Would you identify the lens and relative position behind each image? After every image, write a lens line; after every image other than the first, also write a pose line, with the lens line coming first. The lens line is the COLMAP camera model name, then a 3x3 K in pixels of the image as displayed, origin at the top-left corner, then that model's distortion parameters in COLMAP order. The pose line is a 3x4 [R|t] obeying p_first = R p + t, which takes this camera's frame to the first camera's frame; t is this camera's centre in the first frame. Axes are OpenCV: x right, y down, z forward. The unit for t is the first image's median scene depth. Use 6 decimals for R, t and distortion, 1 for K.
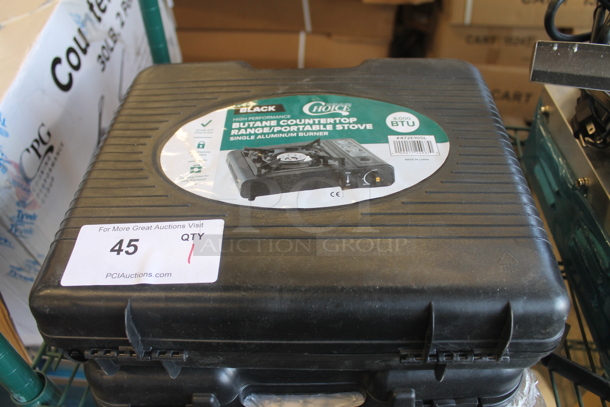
lens RADIAL K [[506.6, 0, 305.0], [0, 506.6, 203.5], [0, 0, 1]] dist [-0.196555, 0.149911]
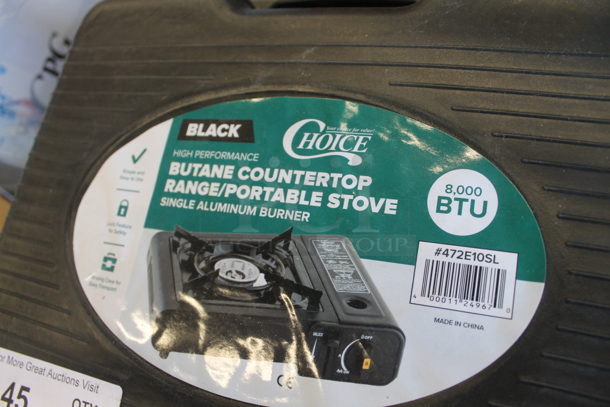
lens RADIAL K [[506.6, 0, 305.0], [0, 506.6, 203.5], [0, 0, 1]] dist [-0.196555, 0.149911]
pose [[0.937044, 0.102120, -0.333947, 0.213361], [0.066612, 0.886460, 0.457986, -0.388026], [0.342800, -0.451397, 0.823850, 0.559541]]
